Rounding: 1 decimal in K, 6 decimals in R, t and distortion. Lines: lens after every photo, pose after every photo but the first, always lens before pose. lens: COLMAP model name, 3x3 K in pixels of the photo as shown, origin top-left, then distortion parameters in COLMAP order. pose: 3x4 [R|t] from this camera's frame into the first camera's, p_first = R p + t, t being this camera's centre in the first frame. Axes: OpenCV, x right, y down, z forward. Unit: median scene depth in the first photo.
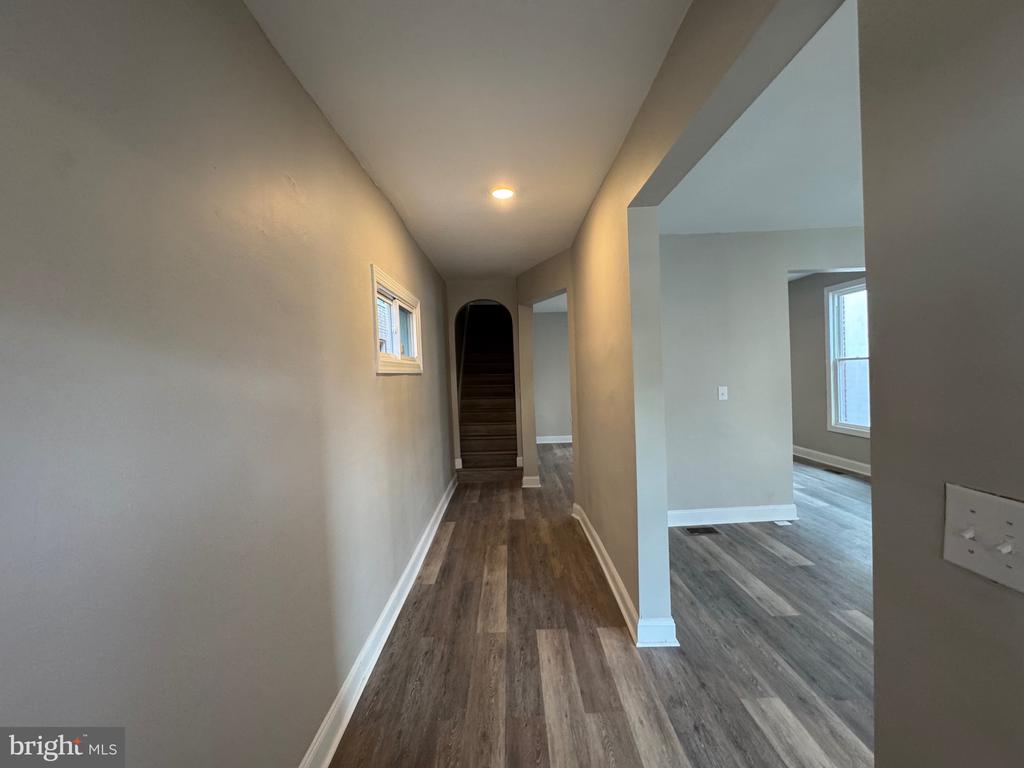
lens RADIAL K [[409.0, 0, 512.0], [0, 409.0, 384.0], [0, 0, 1]] dist [-0.002557, 0.000586]
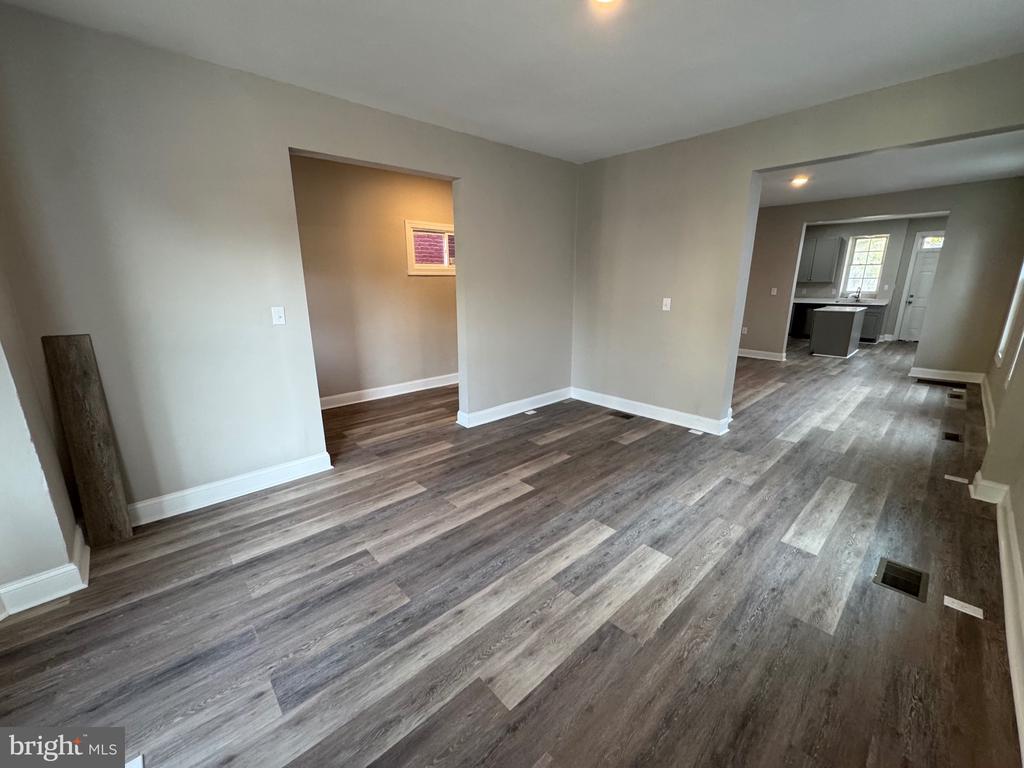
lens RADIAL K [[409.0, 0, 512.0], [0, 409.0, 384.0], [0, 0, 1]] dist [-0.002557, 0.000586]
pose [[0.672228, 0.222348, -0.706167, 1.122543], [-0.044661, 0.964277, 0.261103, -0.040860], [0.738996, -0.143982, 0.658144, -0.048344]]
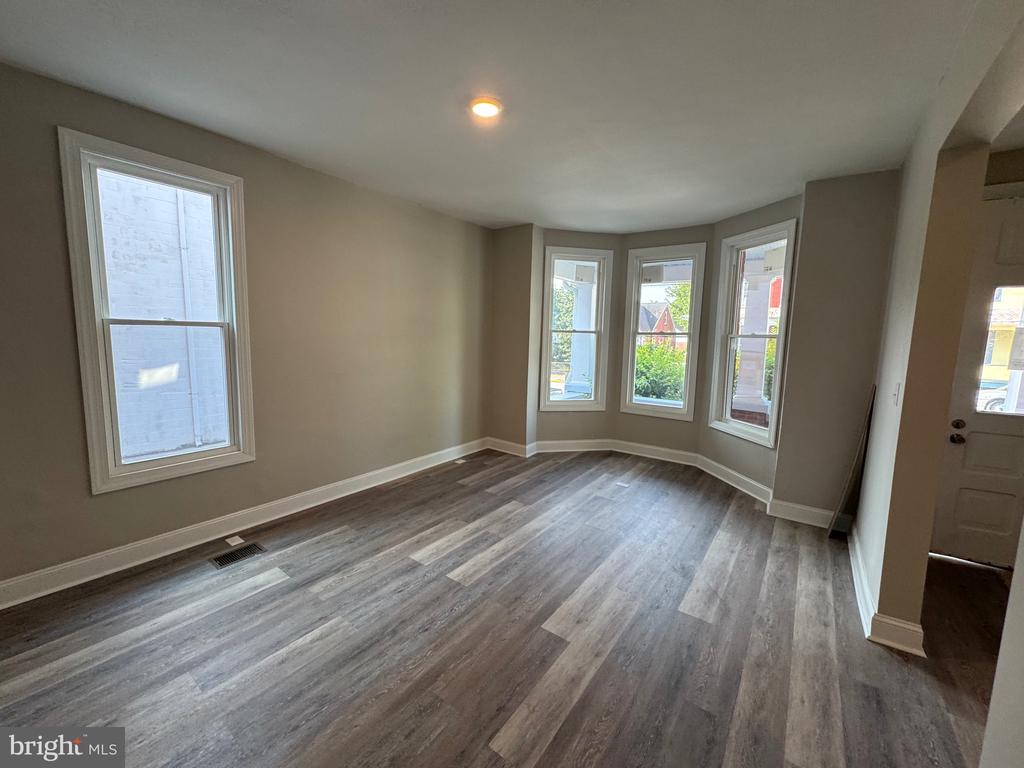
lens RADIAL K [[409.0, 0, 512.0], [0, 409.0, 384.0], [0, 0, 1]] dist [-0.002557, 0.000586]
pose [[-0.802177, -0.049531, 0.595028, 0.320534], [0.025910, 0.992727, 0.117566, -0.037541], [-0.596524, 0.109725, -0.795059, 0.949722]]
